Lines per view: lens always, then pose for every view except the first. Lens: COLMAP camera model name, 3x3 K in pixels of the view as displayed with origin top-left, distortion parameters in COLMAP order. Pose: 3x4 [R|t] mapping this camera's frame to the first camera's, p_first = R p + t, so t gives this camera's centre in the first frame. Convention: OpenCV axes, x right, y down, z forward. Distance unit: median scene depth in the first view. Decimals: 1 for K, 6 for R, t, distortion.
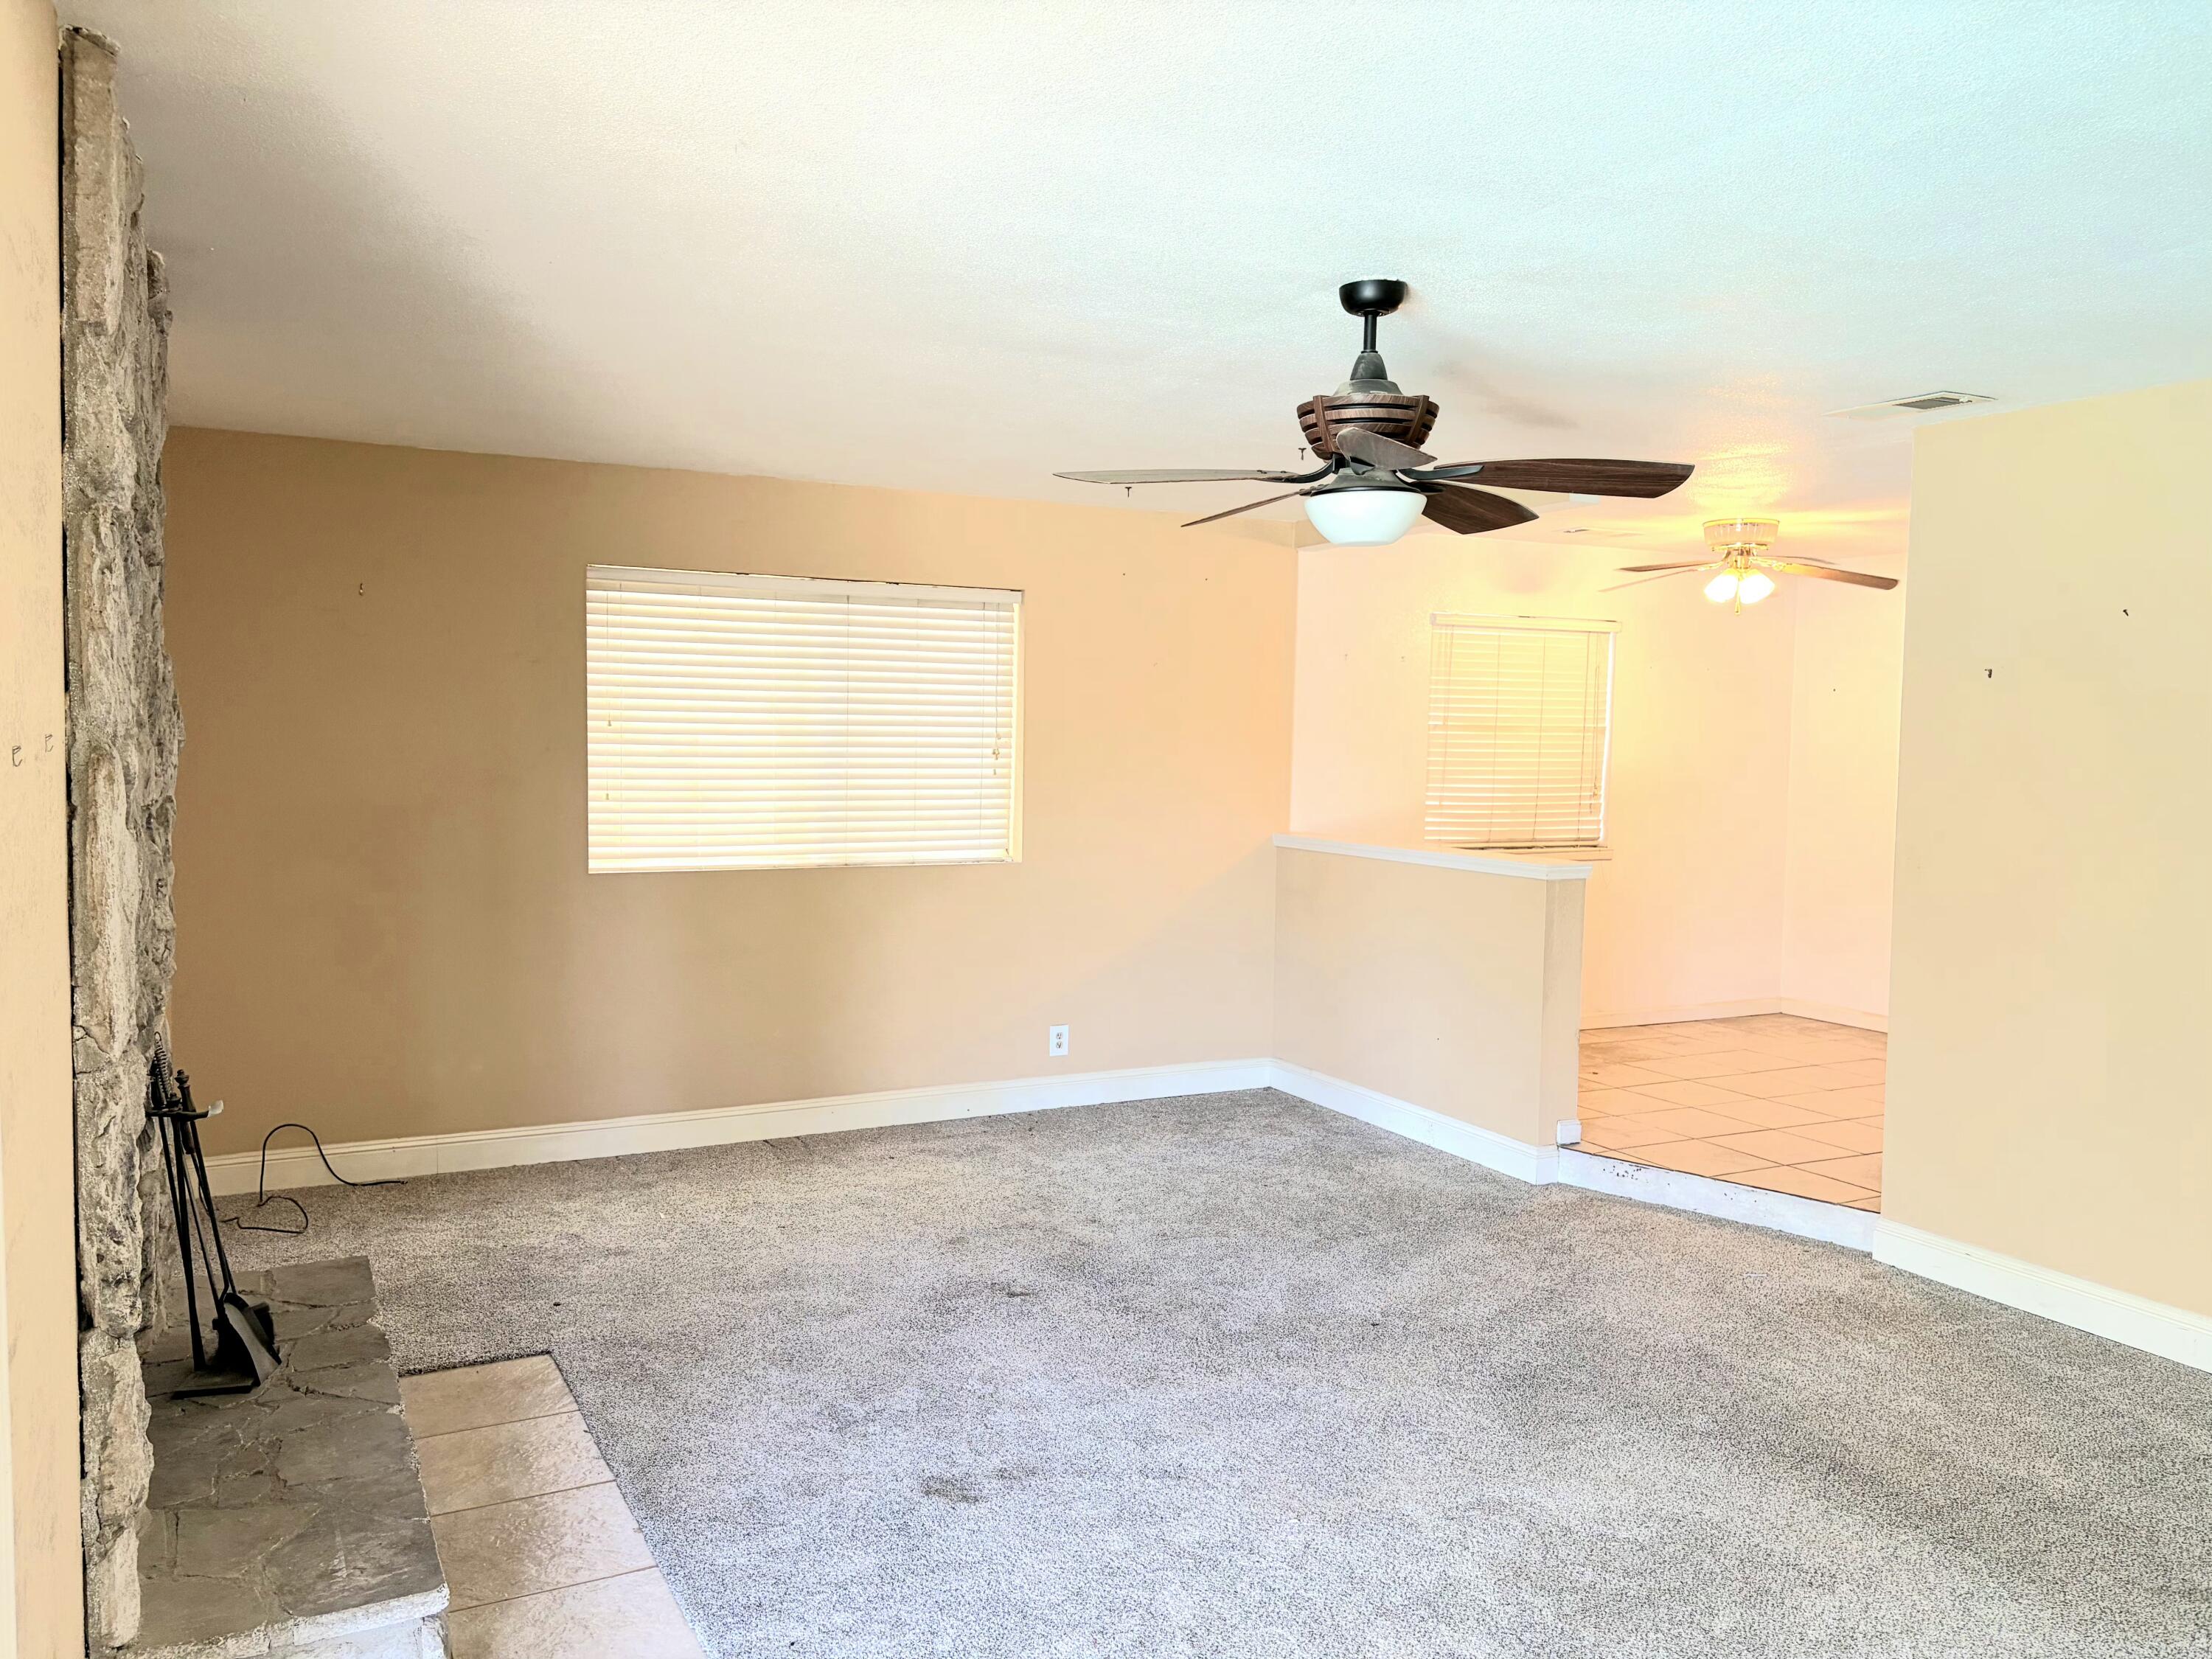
lens RADIAL K [[1687.6, 0, 1090.0], [0, 1687.6, 824.9], [0, 0, 1]] dist [0.166045, -0.364566]
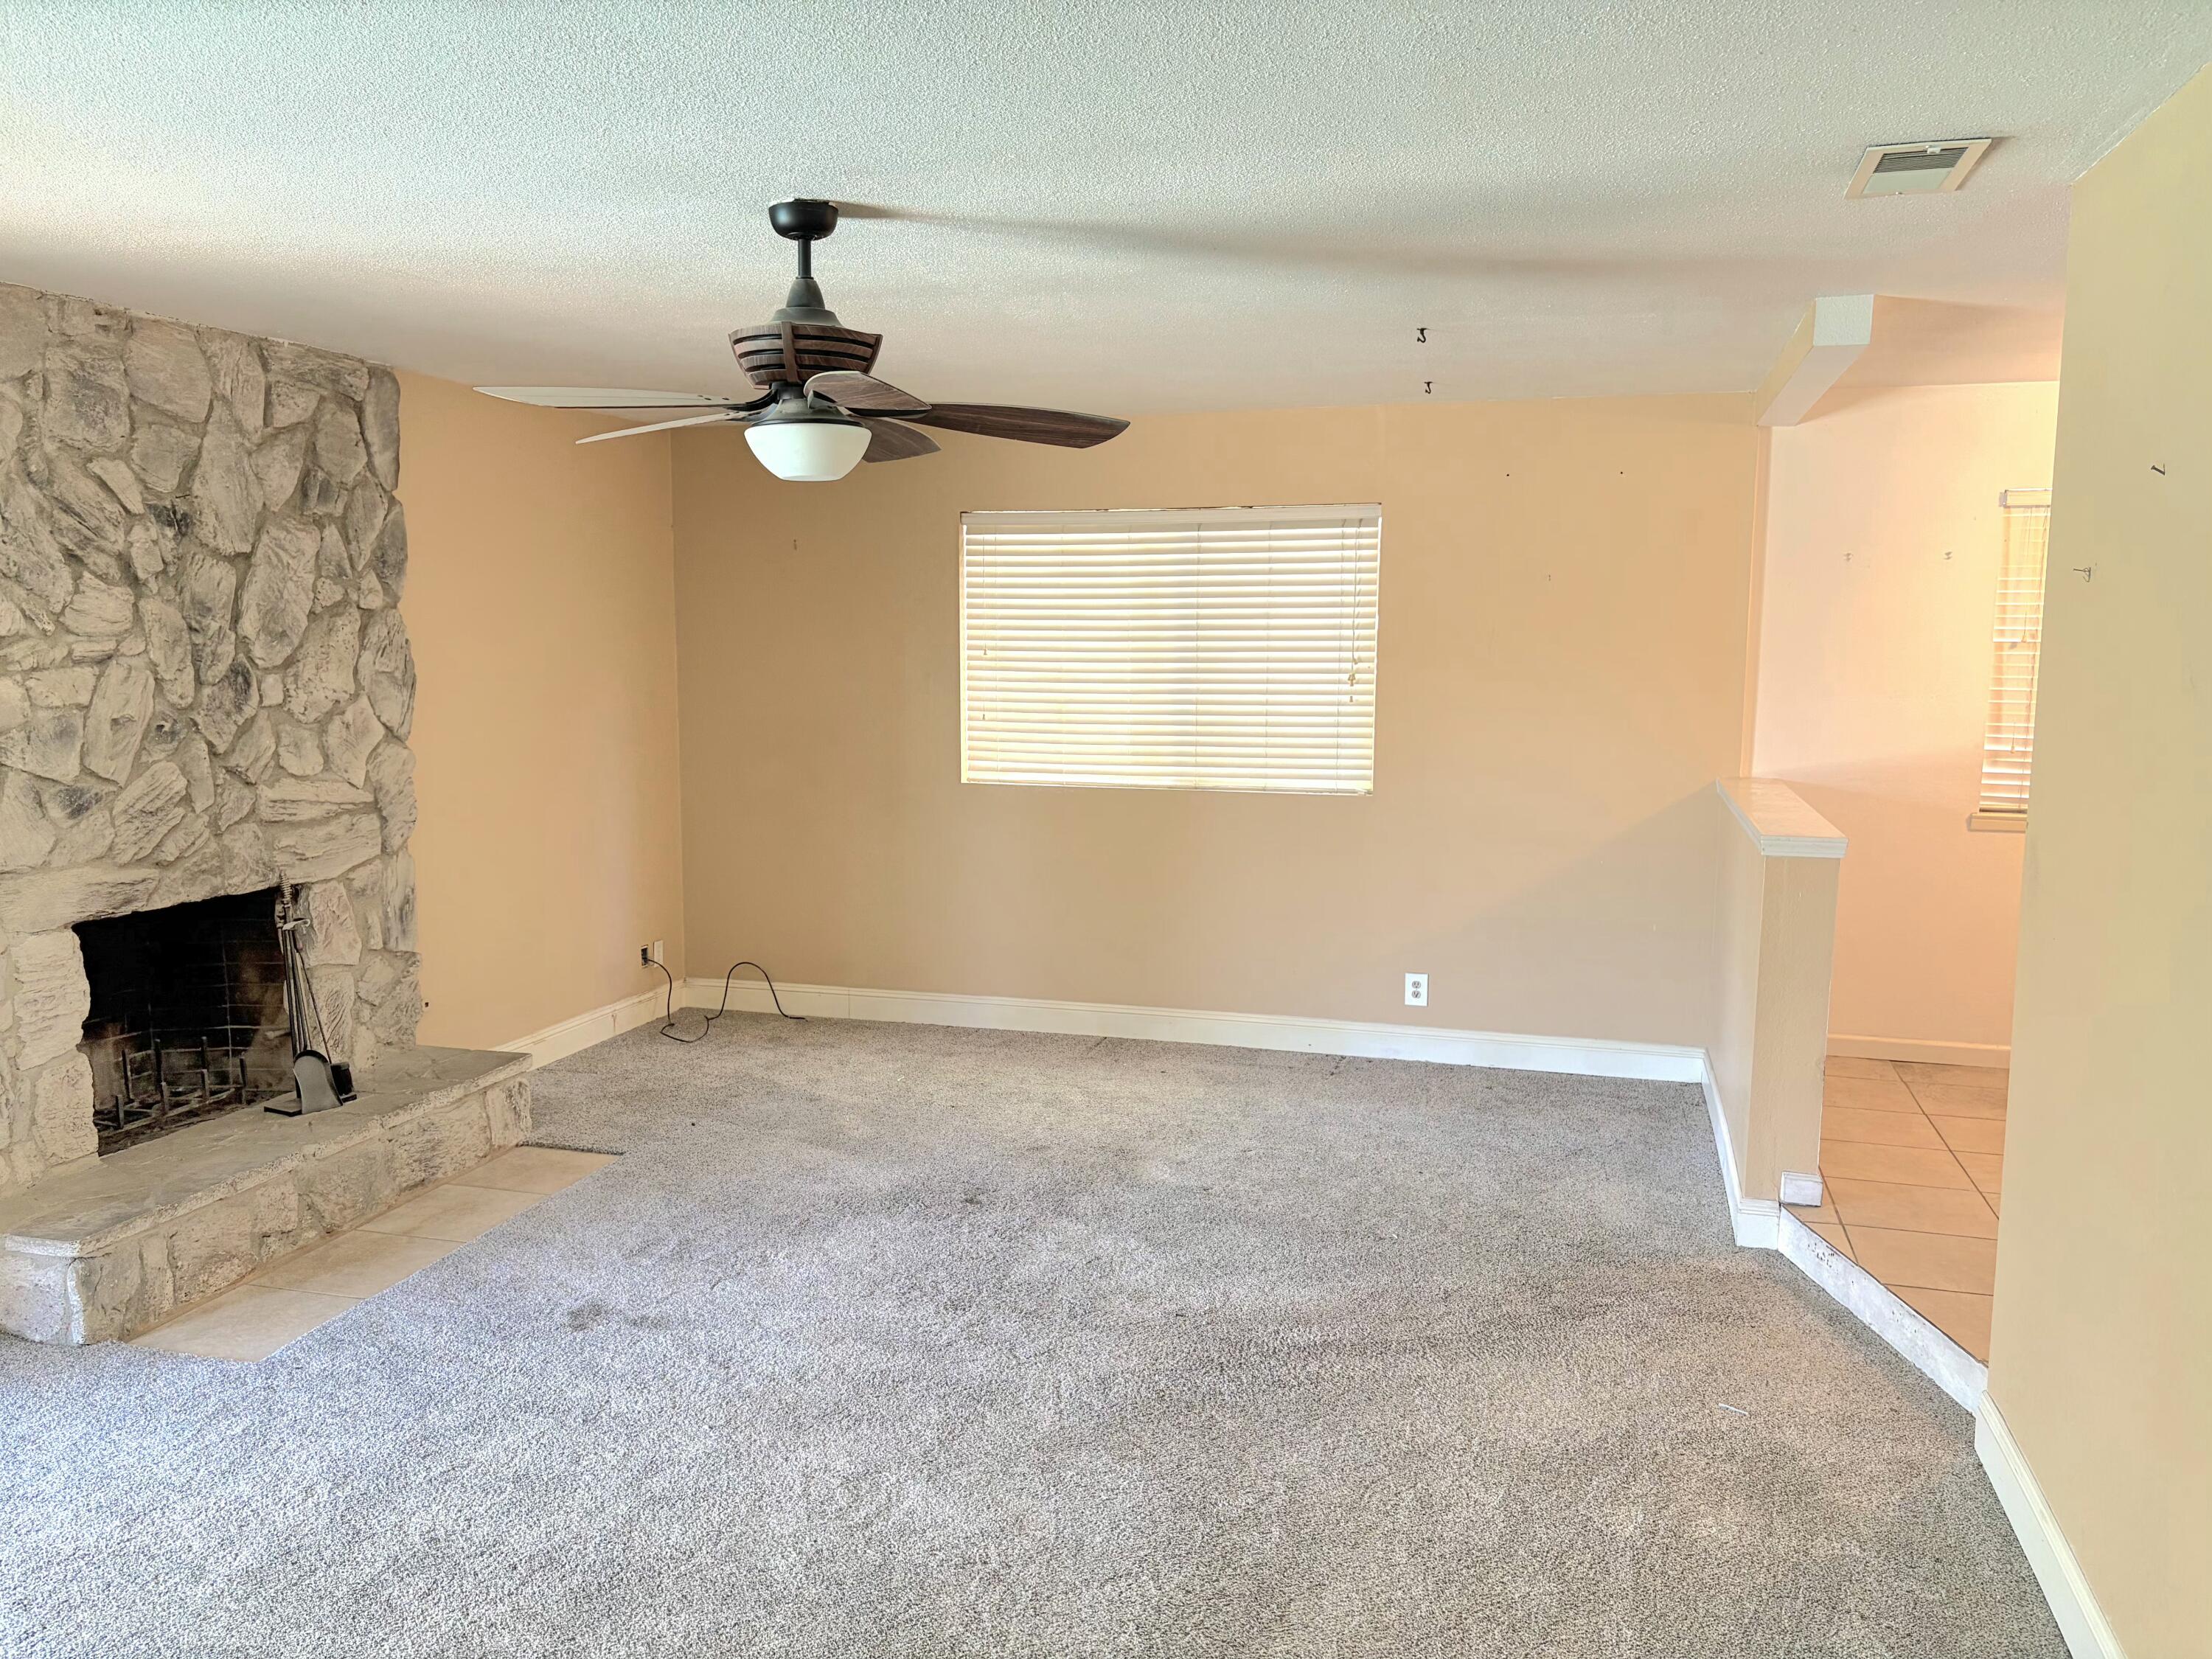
lens RADIAL K [[1687.6, 0, 1090.0], [0, 1687.6, 824.9], [0, 0, 1]] dist [0.166045, -0.364566]
pose [[0.718502, 0.068477, -0.692146, 0.552748], [-0.029881, 0.997262, 0.067644, -0.022876], [0.694883, -0.027920, 0.718581, 0.232650]]
